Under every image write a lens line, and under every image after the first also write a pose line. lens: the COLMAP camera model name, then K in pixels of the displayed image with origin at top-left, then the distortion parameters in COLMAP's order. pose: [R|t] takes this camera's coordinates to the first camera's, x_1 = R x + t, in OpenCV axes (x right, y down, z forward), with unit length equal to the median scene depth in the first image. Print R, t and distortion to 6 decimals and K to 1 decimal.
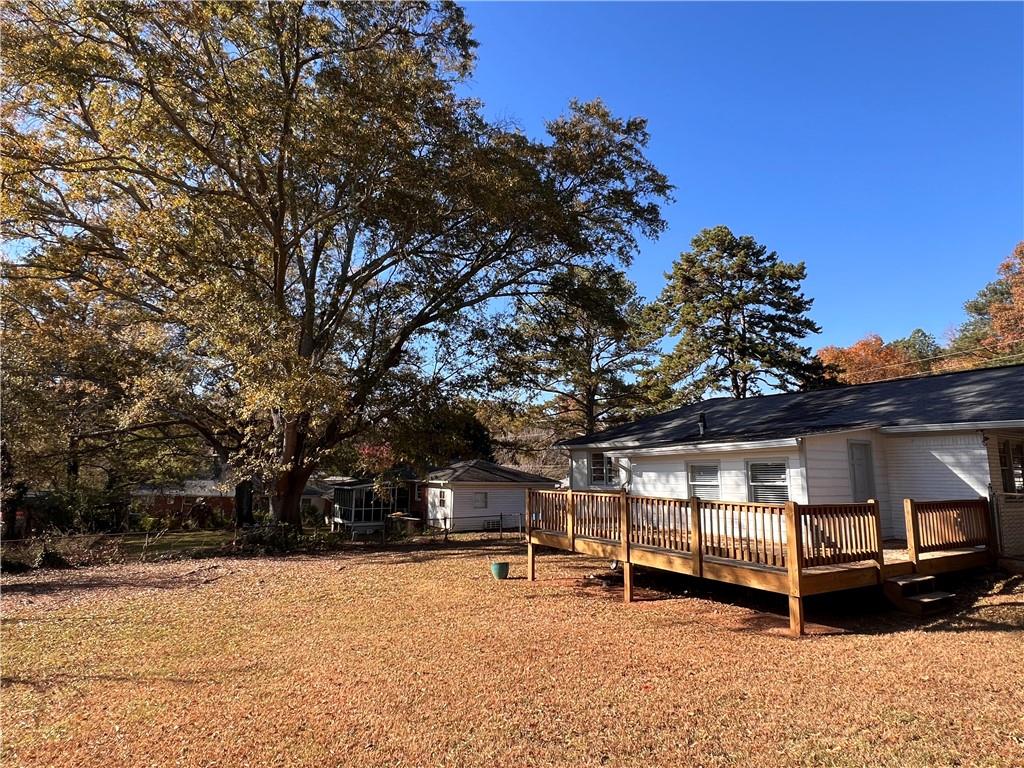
lens RADIAL K [[566.3, 0, 511.9], [0, 566.3, 387.2], [0, 0, 1]] dist [0.017713, 0.000083]
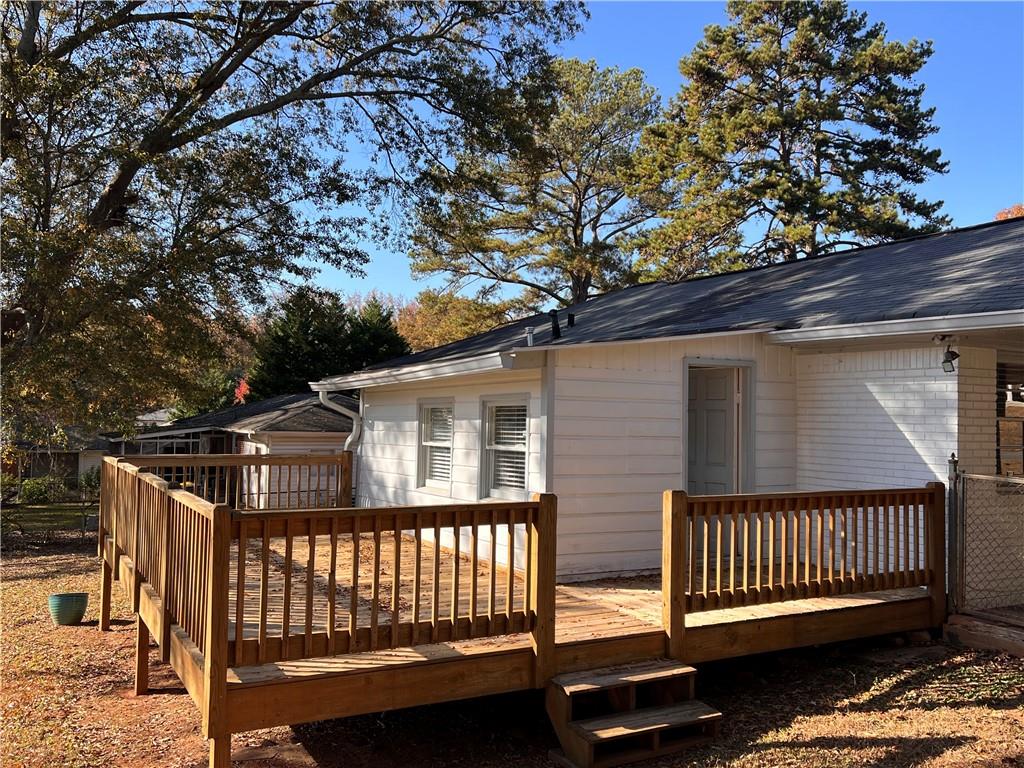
lens RADIAL K [[895.7, 0, 513.3], [0, 895.7, 384.0], [0, 0, 1]] dist [0.044745, -0.006691]
pose [[0.999216, 0.009577, -0.038415, 0.156247], [-0.005128, 0.993435, 0.114279, 0.010045], [0.039257, -0.113992, 0.992706, 0.085866]]
